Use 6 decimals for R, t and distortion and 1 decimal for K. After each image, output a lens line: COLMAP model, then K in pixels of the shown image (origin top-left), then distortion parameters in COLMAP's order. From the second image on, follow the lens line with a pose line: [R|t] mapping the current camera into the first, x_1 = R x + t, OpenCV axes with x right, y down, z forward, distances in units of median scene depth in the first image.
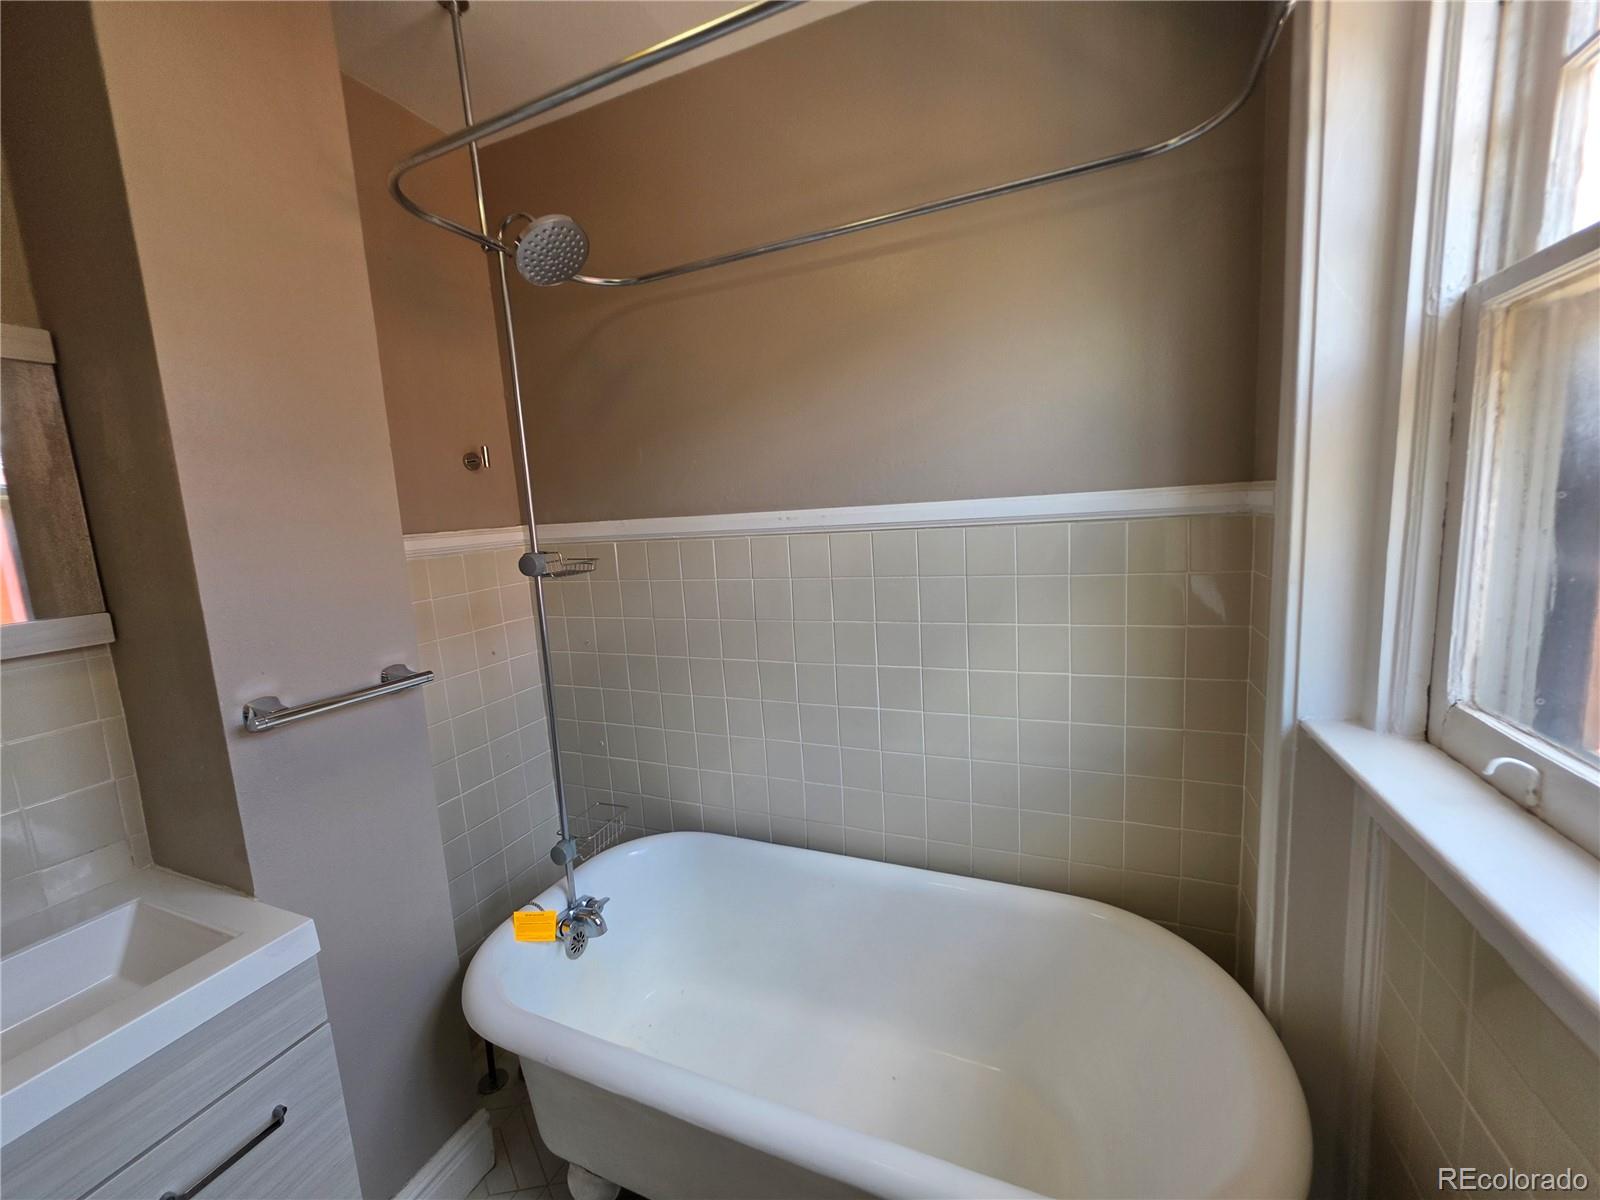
lens RADIAL K [[644.4, 0, 793.4], [0, 644.4, 600.6], [0, 0, 1]] dist [-0.006658, 0.001578]
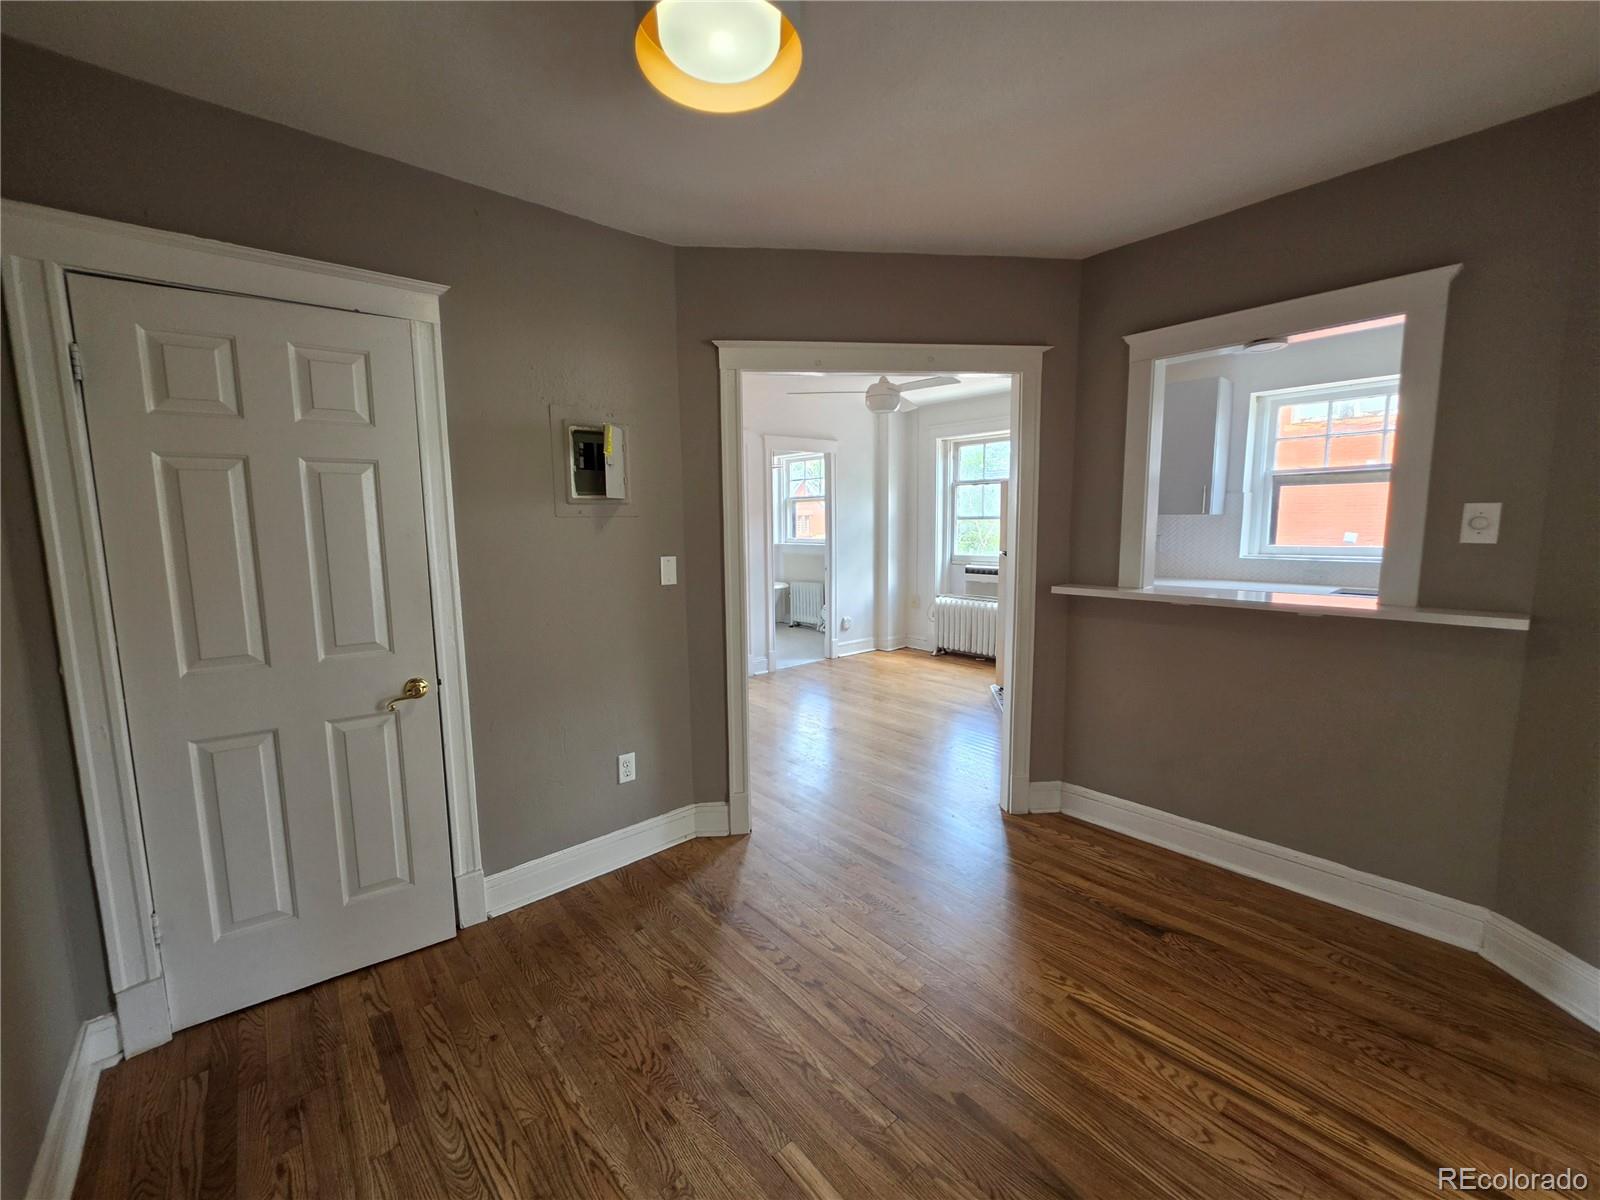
lens RADIAL K [[644.4, 0, 794.4], [0, 644.4, 594.5], [0, 0, 1]] dist [-0.006658, 0.001578]
pose [[0.422004, -0.055878, 0.904870, -5.647297], [0.112995, 0.993558, 0.008657, 0.666552], [-0.899525, 0.098592, 0.425600, -2.299107]]
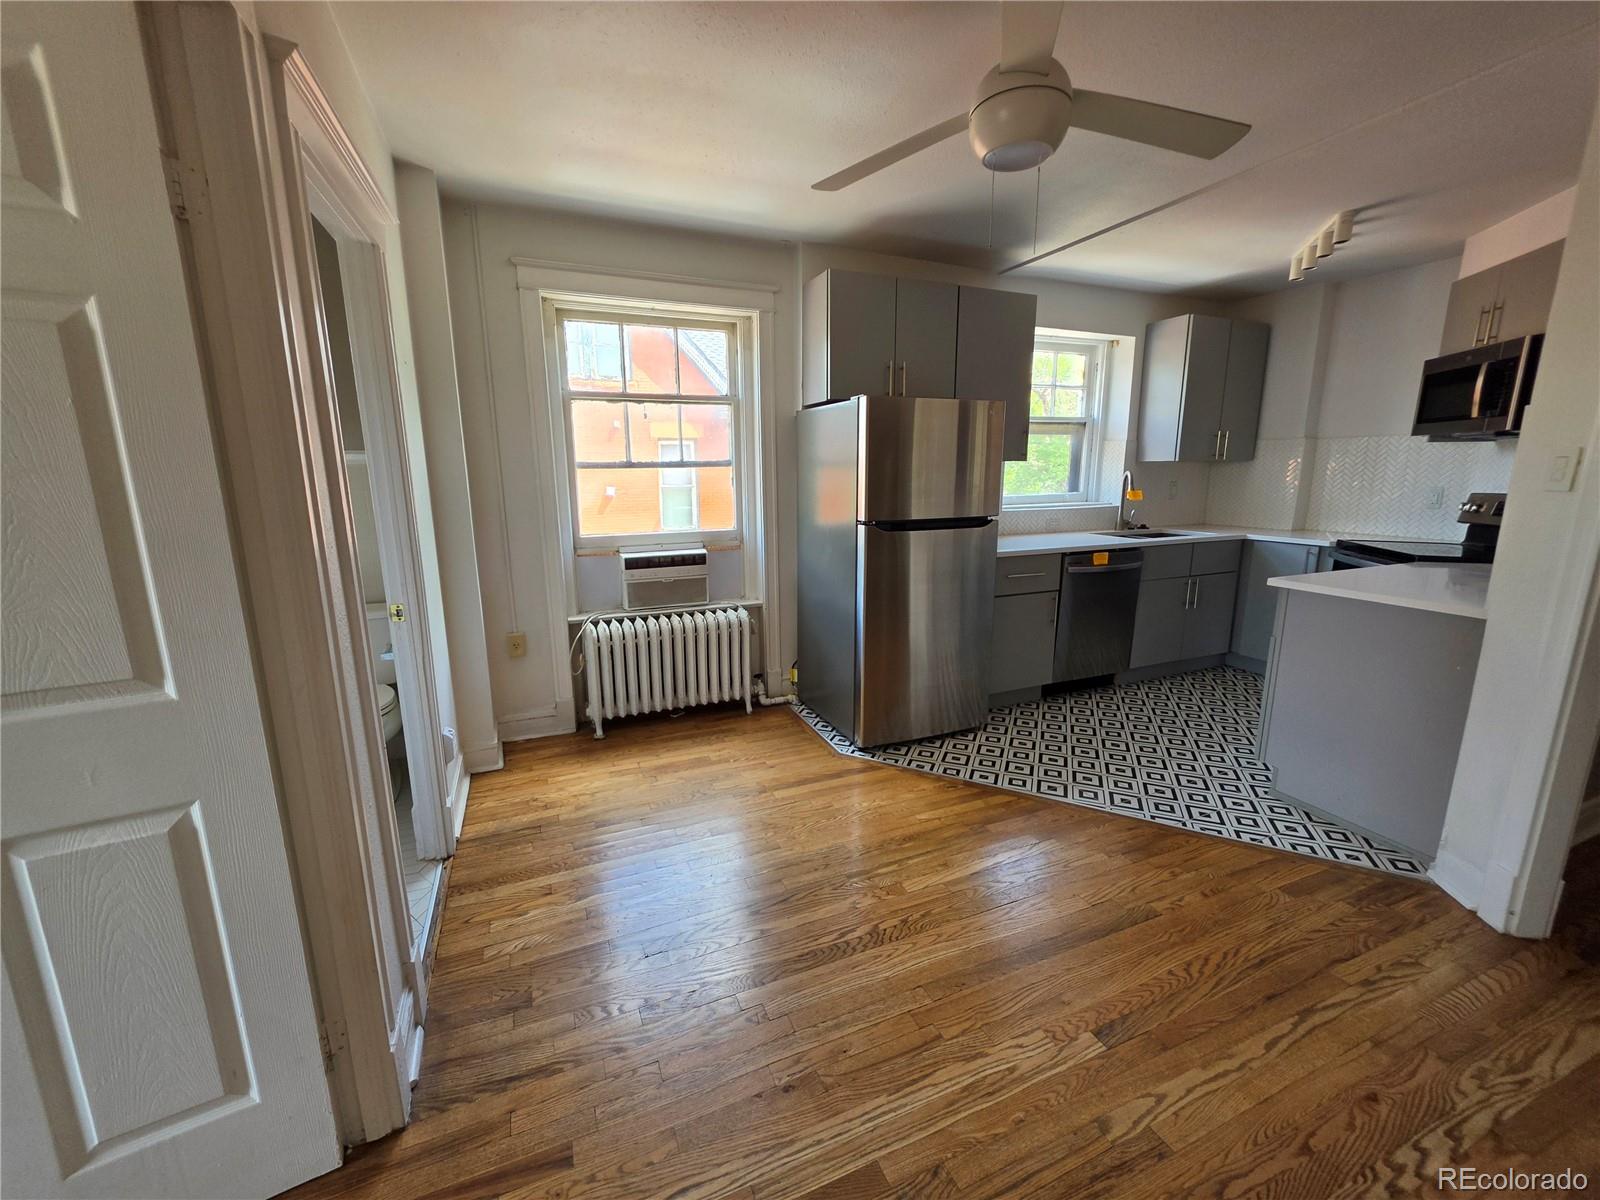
lens RADIAL K [[644.4, 0, 791.9], [0, 644.4, 600.3], [0, 0, 1]] dist [-0.006658, 0.001578]
pose [[-0.727699, -0.077962, 0.681451, -2.753640], [0.140745, 0.955405, 0.259601, 0.197663], [-0.671301, 0.284822, -0.684274, 0.128971]]
